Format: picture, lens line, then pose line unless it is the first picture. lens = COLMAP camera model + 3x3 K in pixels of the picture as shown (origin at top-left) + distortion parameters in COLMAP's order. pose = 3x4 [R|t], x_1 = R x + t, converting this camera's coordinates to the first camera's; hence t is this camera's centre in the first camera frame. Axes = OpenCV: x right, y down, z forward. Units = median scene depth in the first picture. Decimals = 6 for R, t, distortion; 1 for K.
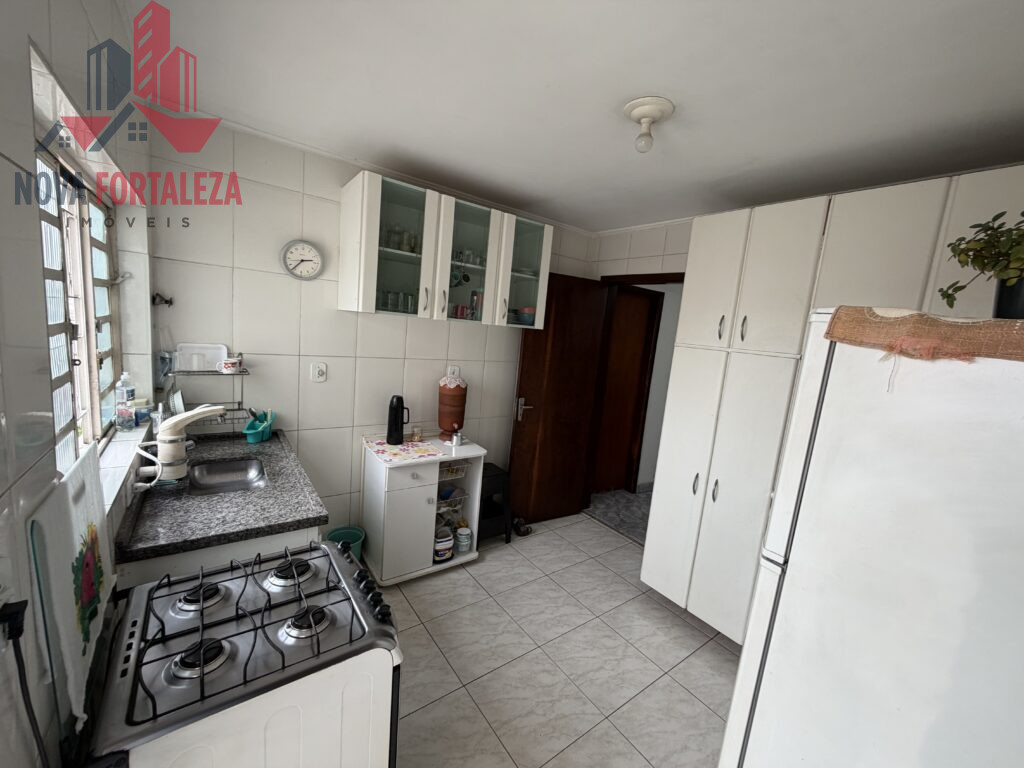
lens RADIAL K [[407.7, 0, 511.2], [0, 407.7, 384.7], [0, 0, 1]] dist [0.000593, 0.000240]
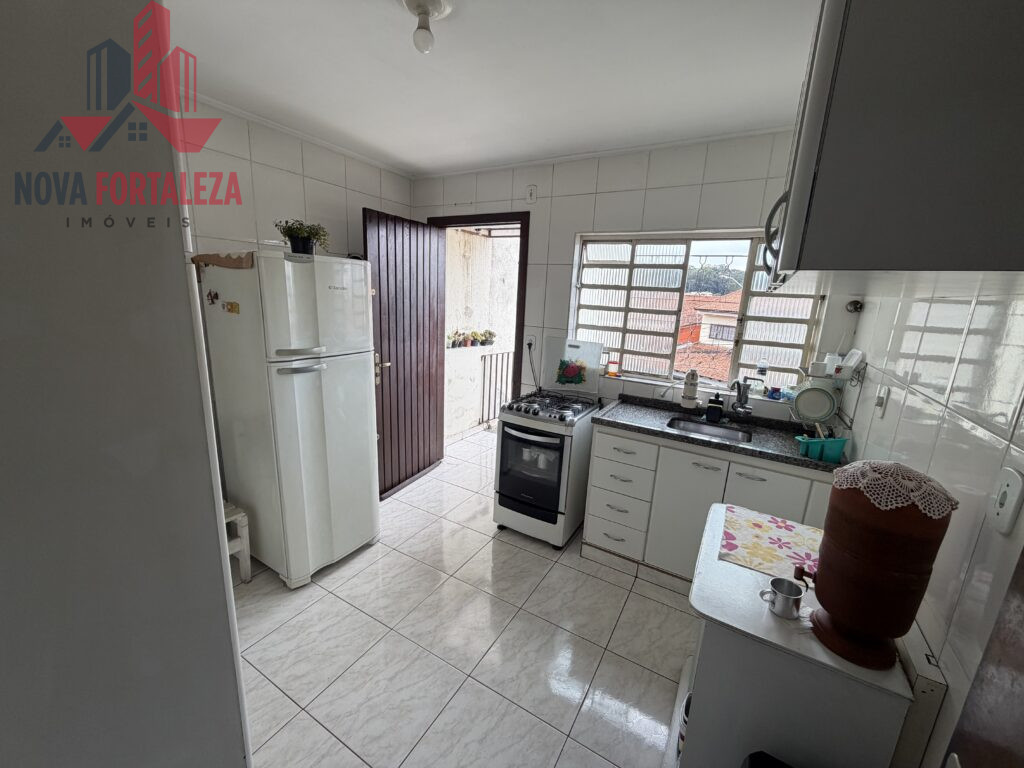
lens RADIAL K [[407.7, 0, 513.3], [0, 407.7, 383.7], [0, 0, 1]] dist [0.000593, 0.000240]
pose [[-0.910601, -0.048342, -0.410449, 0.299496], [-0.189023, 0.931889, 0.309601, -0.141462], [0.367527, 0.359507, -0.857717, 1.302109]]
